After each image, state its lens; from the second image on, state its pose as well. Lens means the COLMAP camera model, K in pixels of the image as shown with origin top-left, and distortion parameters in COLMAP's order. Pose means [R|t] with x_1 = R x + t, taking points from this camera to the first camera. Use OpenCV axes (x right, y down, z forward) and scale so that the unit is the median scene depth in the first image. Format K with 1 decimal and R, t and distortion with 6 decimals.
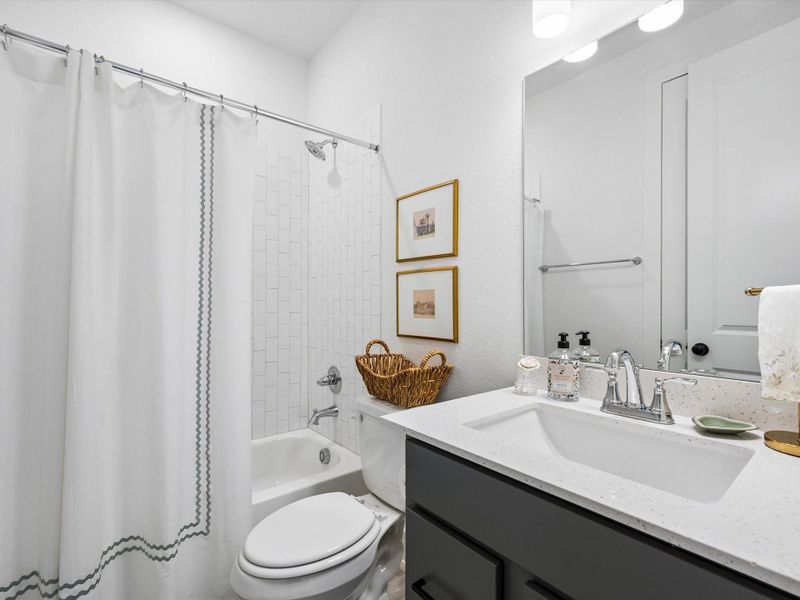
lens RADIAL K [[408.8, 0, 395.9], [0, 408.8, 298.6], [0, 0, 1]] dist [-0.000305, -0.000600]
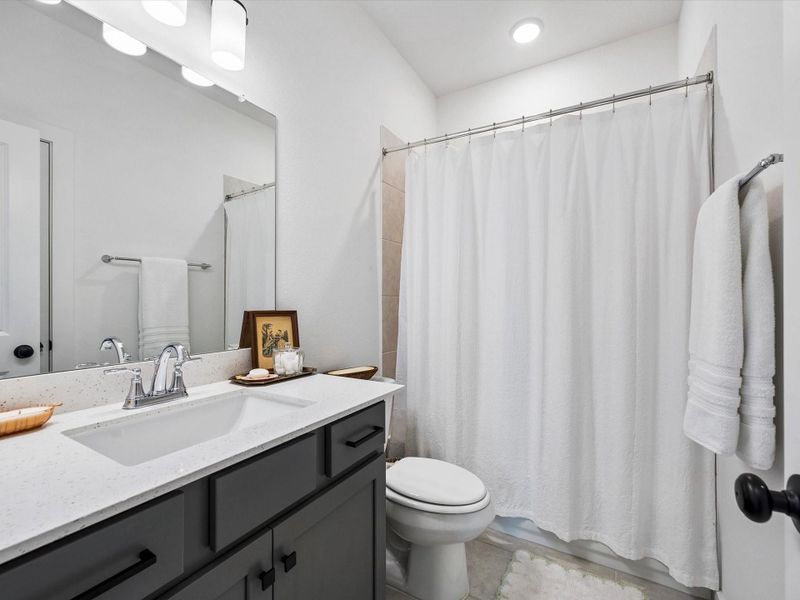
lens RADIAL K [[365.9, 0, 398.5], [0, 365.9, 304.1], [0, 0, 1]] dist [-0.001029, -0.000722]
pose [[-0.342913, -0.007905, 0.939334, -0.601880], [0.001108, 0.999960, 0.008820, 0.008810], [-0.939367, 0.004065, -0.342891, 0.738151]]
